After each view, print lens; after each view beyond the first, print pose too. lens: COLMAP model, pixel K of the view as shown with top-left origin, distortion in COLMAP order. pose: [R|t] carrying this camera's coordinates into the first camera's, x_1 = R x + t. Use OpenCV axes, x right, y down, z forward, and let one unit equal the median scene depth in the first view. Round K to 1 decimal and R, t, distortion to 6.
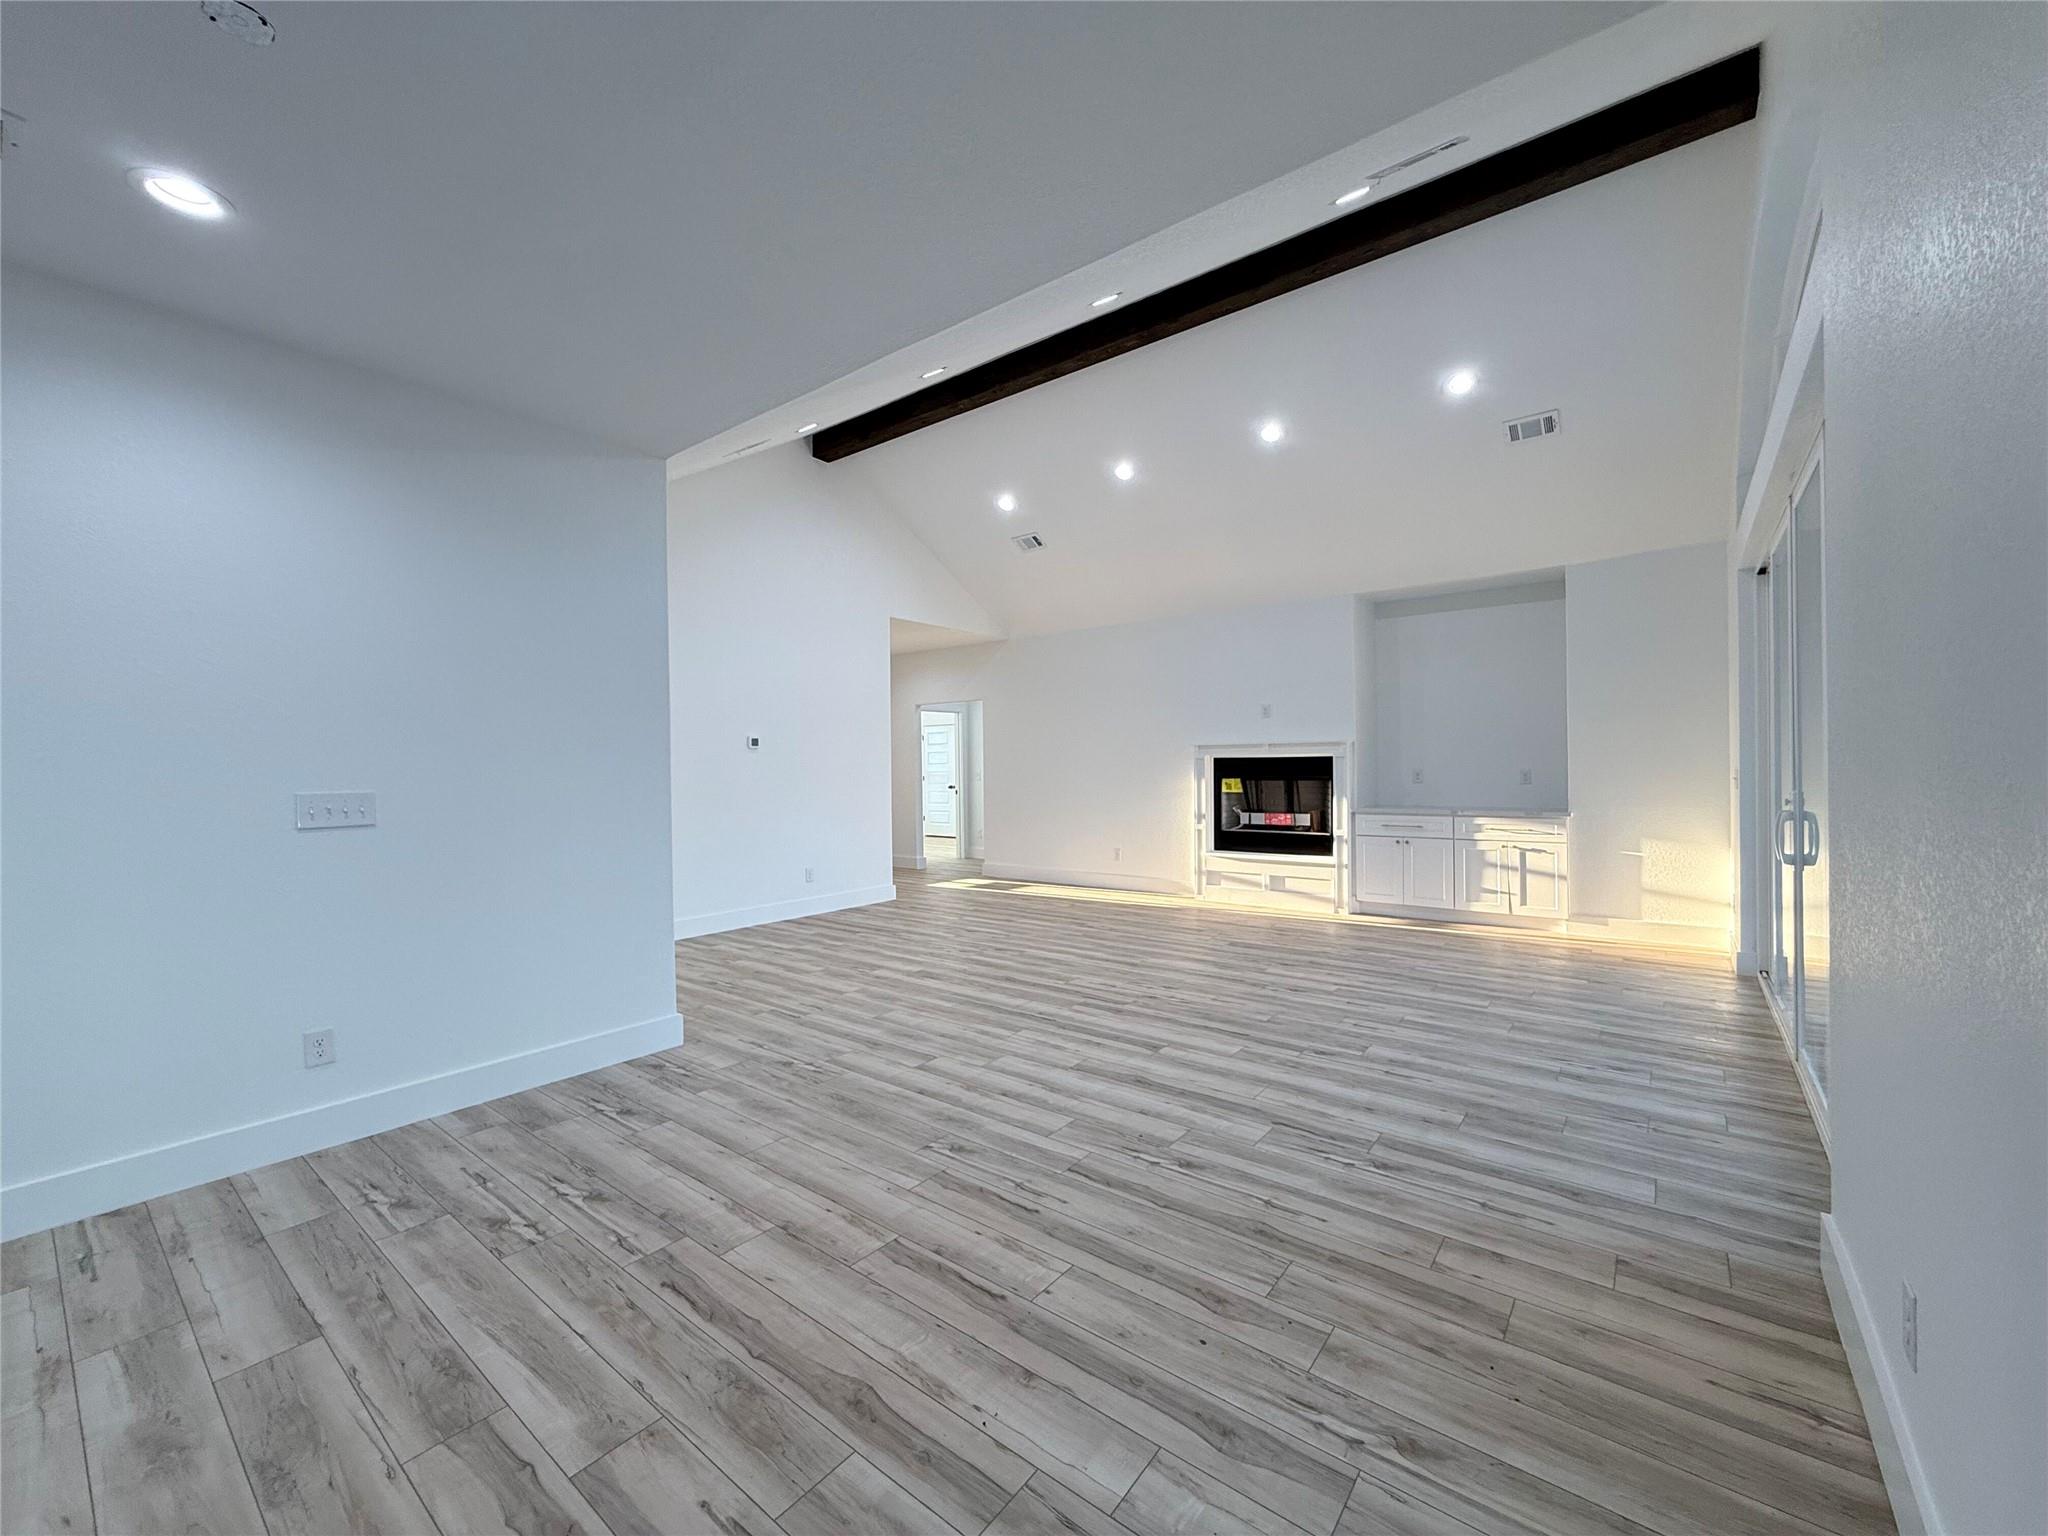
lens RADIAL K [[819.5, 0, 1020.9], [0, 819.5, 762.4], [0, 0, 1]] dist [-0.000814, 0.000536]
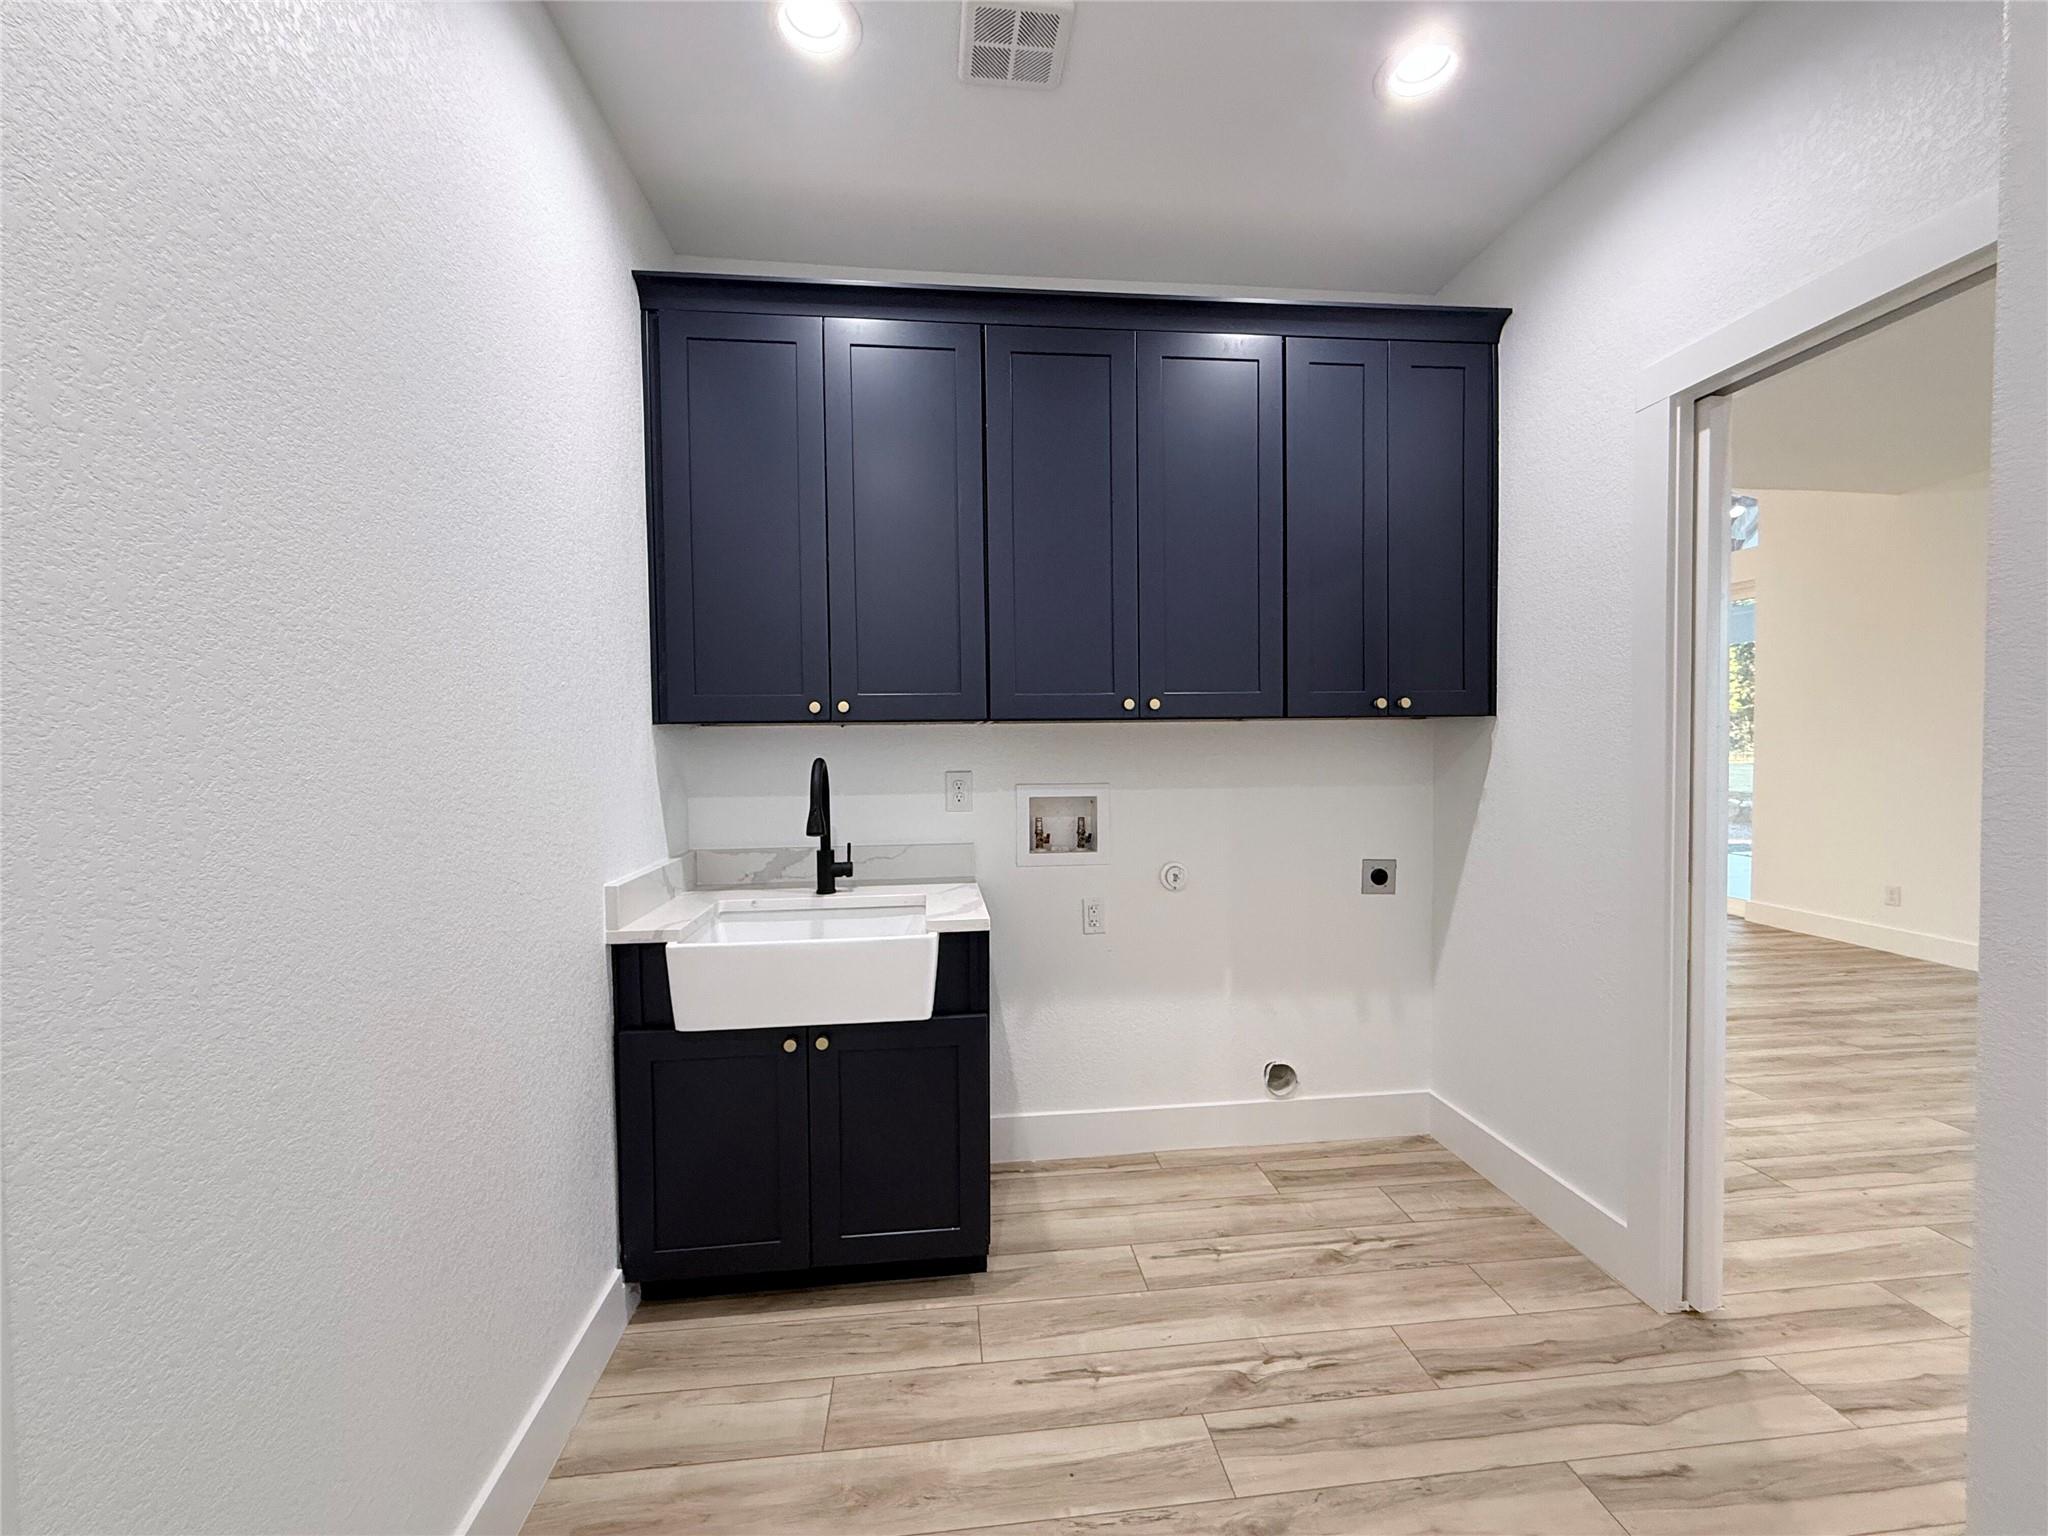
lens RADIAL K [[819.5, 0, 1010.9], [0, 819.5, 769.3], [0, 0, 1]] dist [-0.000814, 0.000536]
pose [[0.716243, -0.017880, 0.697622, -1.458797], [-0.001620, 0.999626, 0.027283, 0.014028], [-0.697849, -0.020671, 0.715947, 0.399750]]
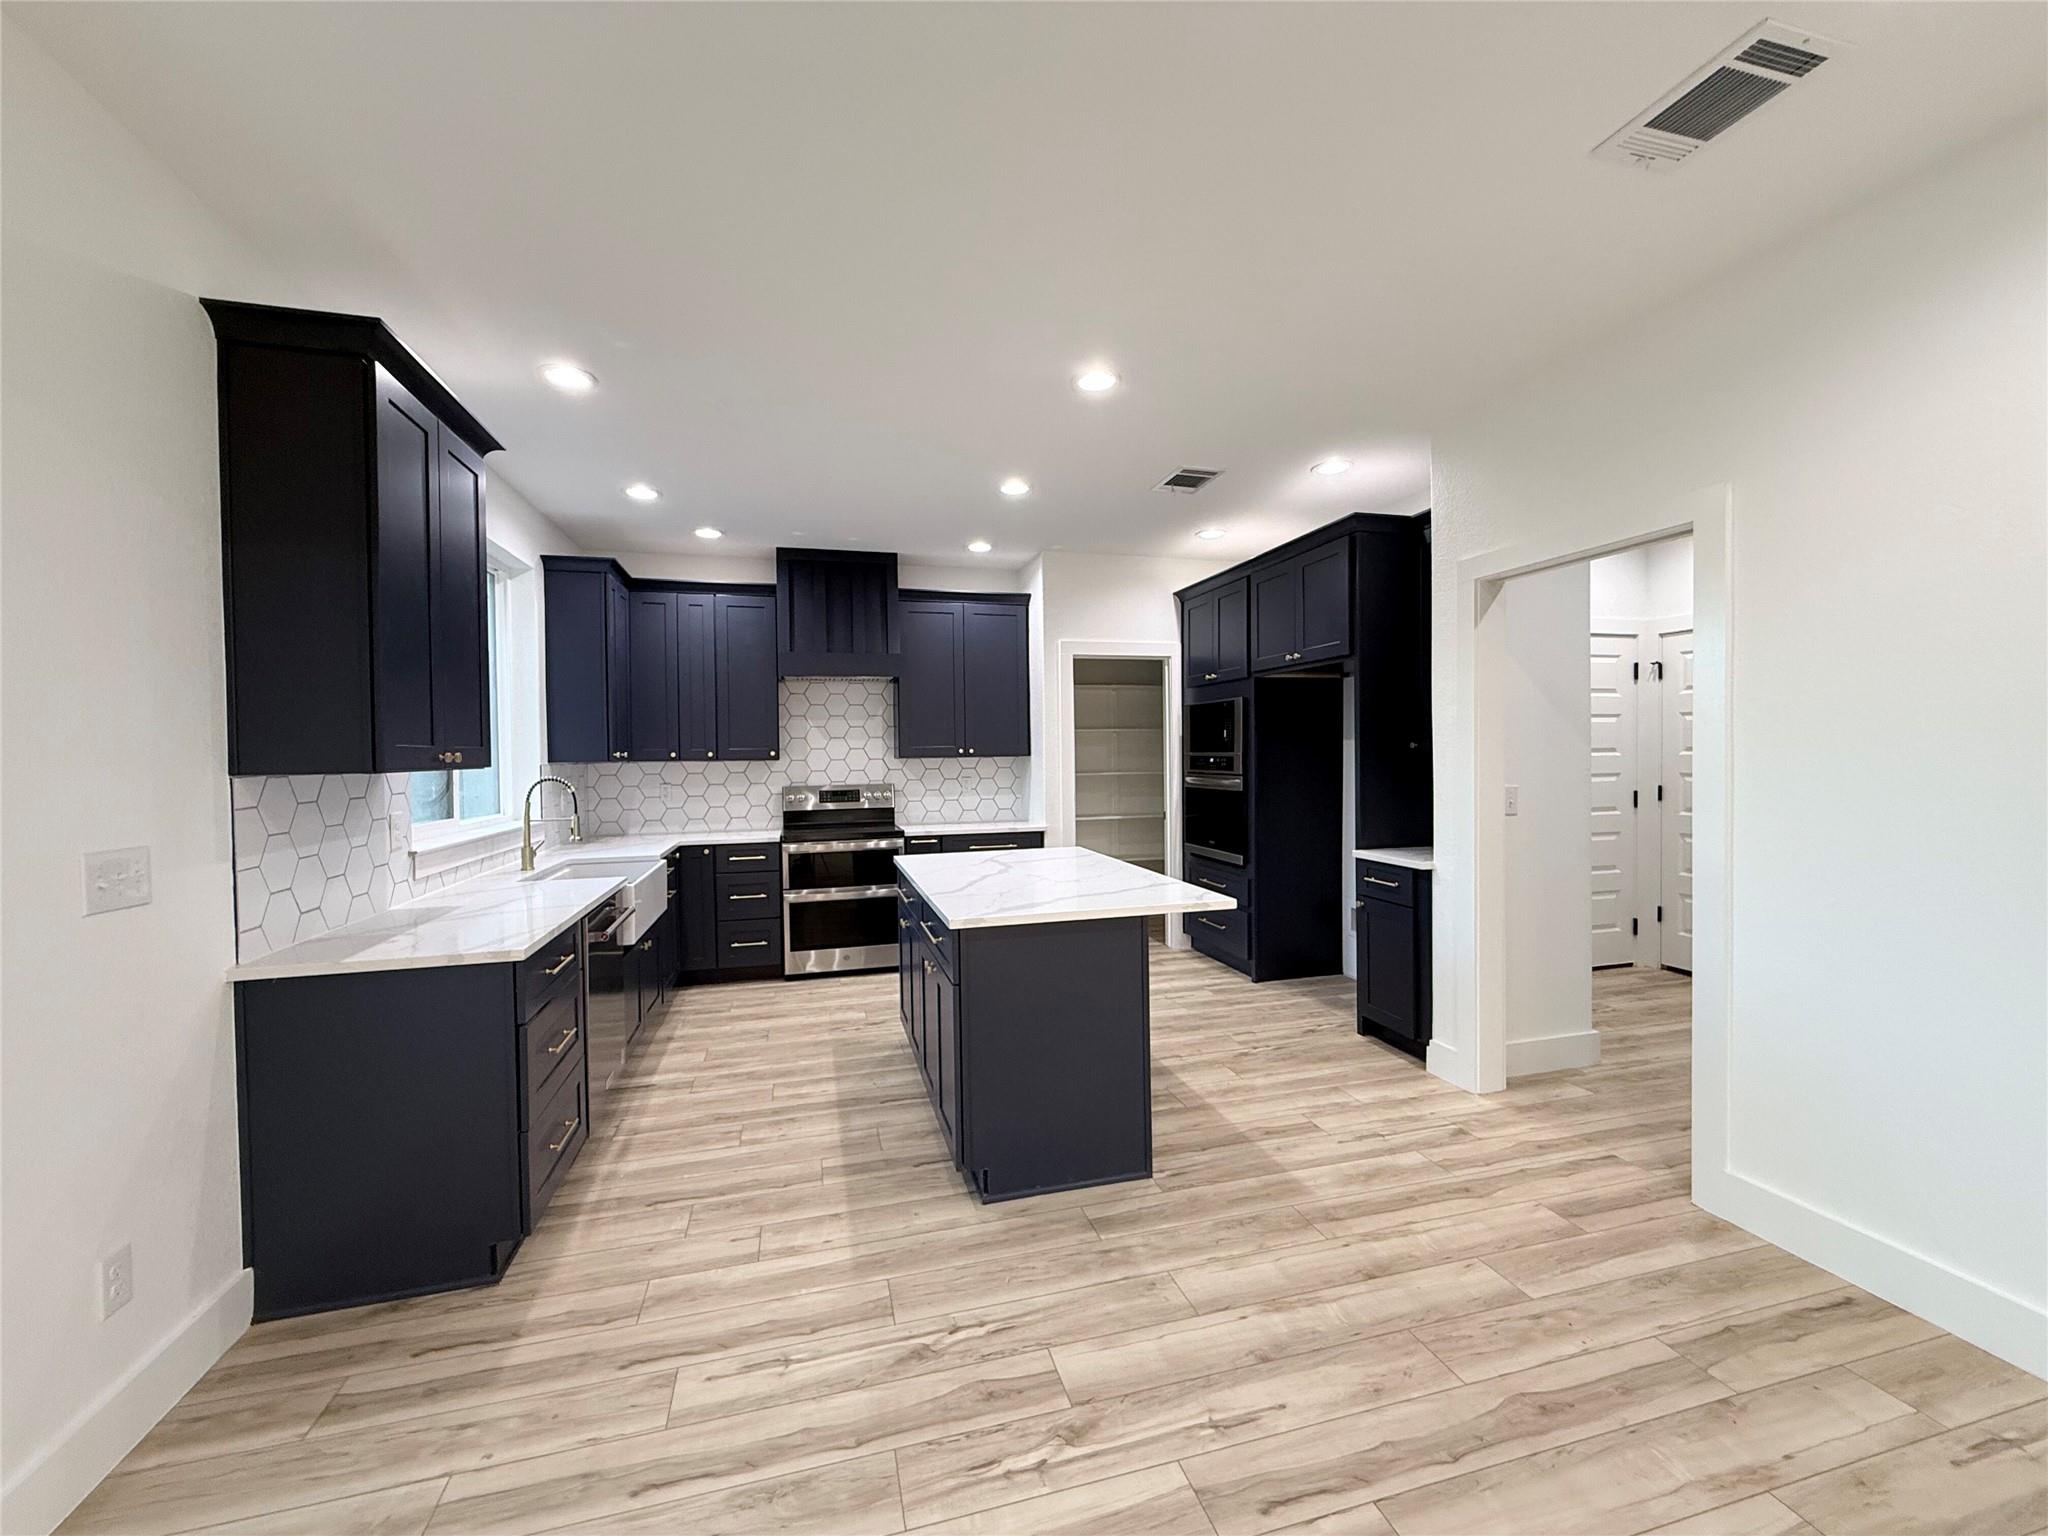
lens RADIAL K [[819.5, 0, 1022.6], [0, 819.5, 760.5], [0, 0, 1]] dist [-0.000814, 0.000536]
pose [[-0.595863, 0.030156, -0.802520, -0.025521], [0.024406, 0.999513, 0.019436, -0.024716], [0.802715, -0.008005, -0.596309, 0.411288]]
